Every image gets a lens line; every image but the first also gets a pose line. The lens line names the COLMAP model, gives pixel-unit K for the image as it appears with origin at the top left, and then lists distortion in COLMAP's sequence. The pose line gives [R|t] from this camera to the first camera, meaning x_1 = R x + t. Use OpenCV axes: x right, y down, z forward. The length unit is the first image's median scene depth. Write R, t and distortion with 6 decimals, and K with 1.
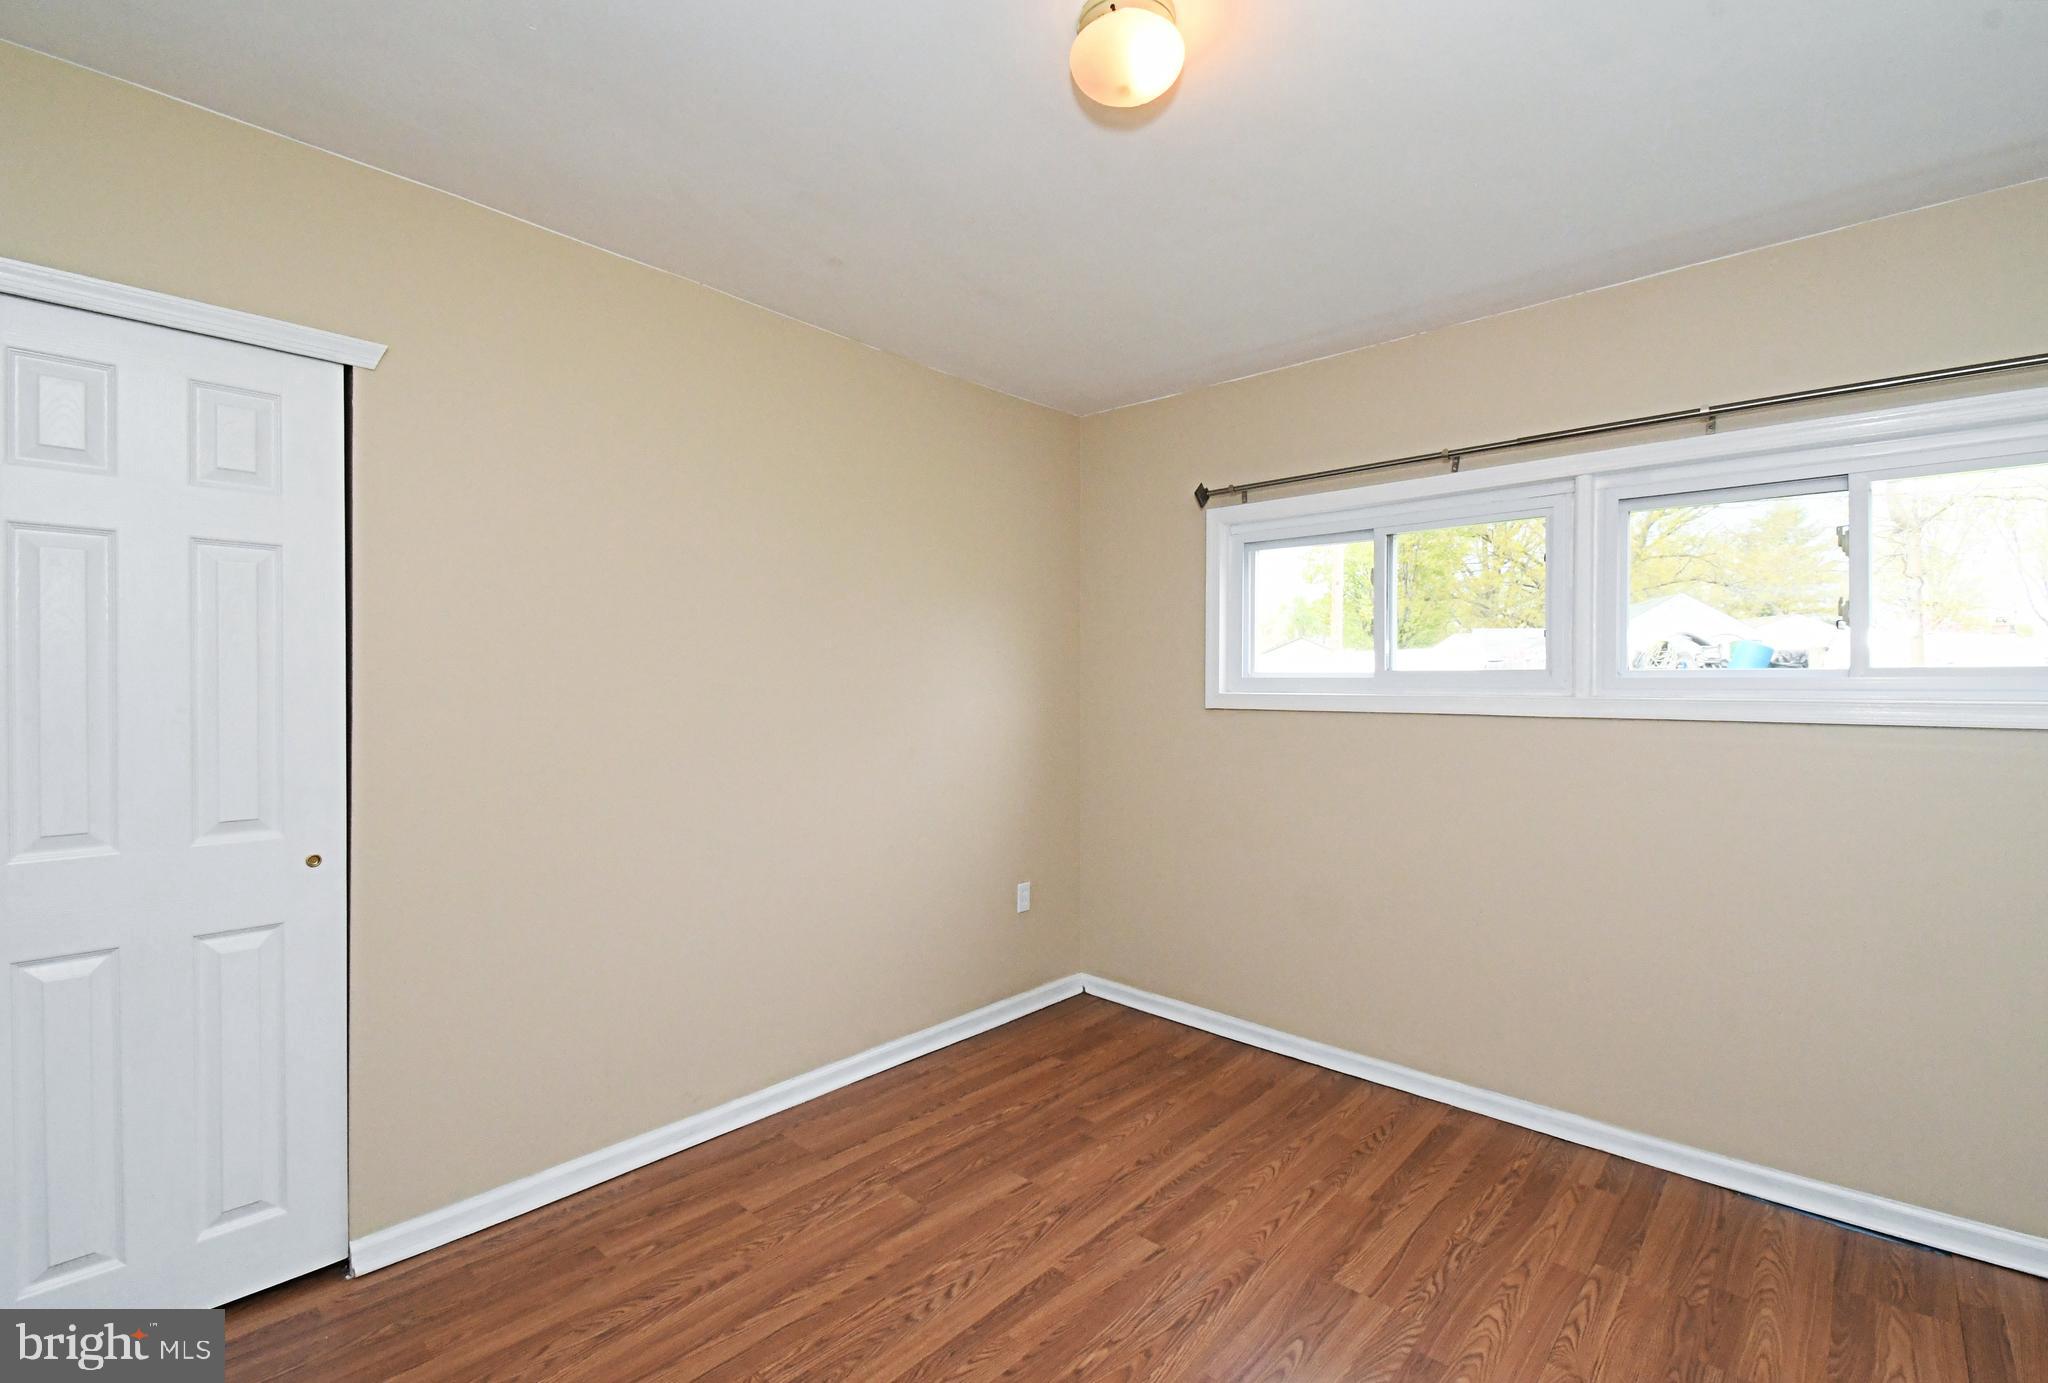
lens RADIAL K [[920.9, 0, 1003.7], [0, 920.9, 692.6], [0, 0, 1]] dist [0.032515, -0.018337]
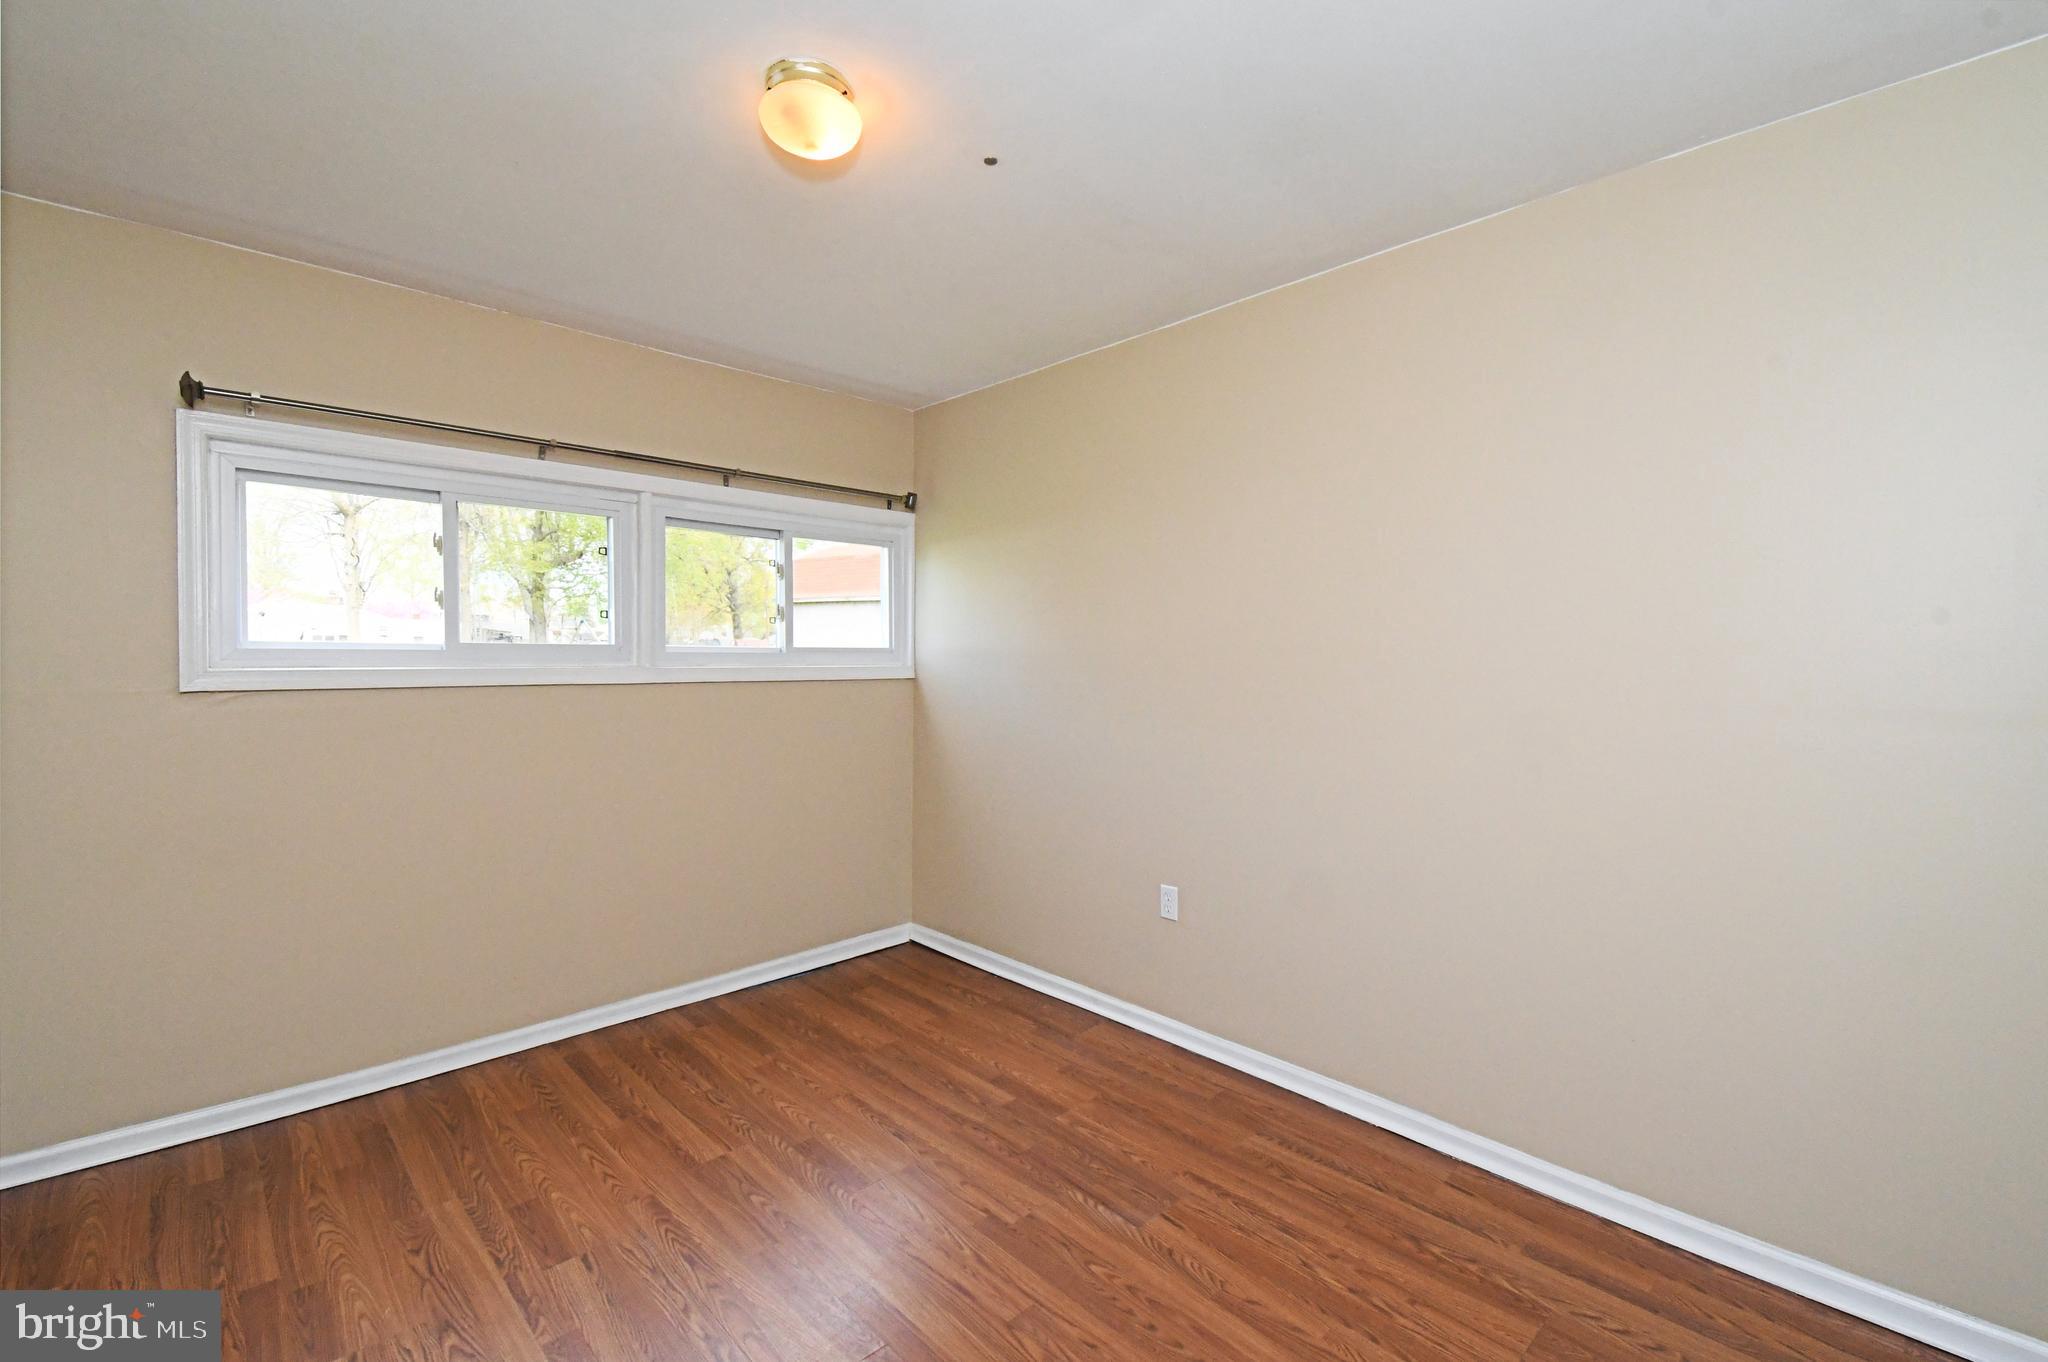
lens RADIAL K [[938.1, 0, 1010.3], [0, 938.1, 680.5], [0, 0, 1]] dist [0.045005, -0.026580]
pose [[0.032445, -0.018481, 0.999303, -0.681425], [0.017035, 0.999694, 0.017935, 0.010465], [-0.999328, 0.016441, 0.032750, 0.475000]]
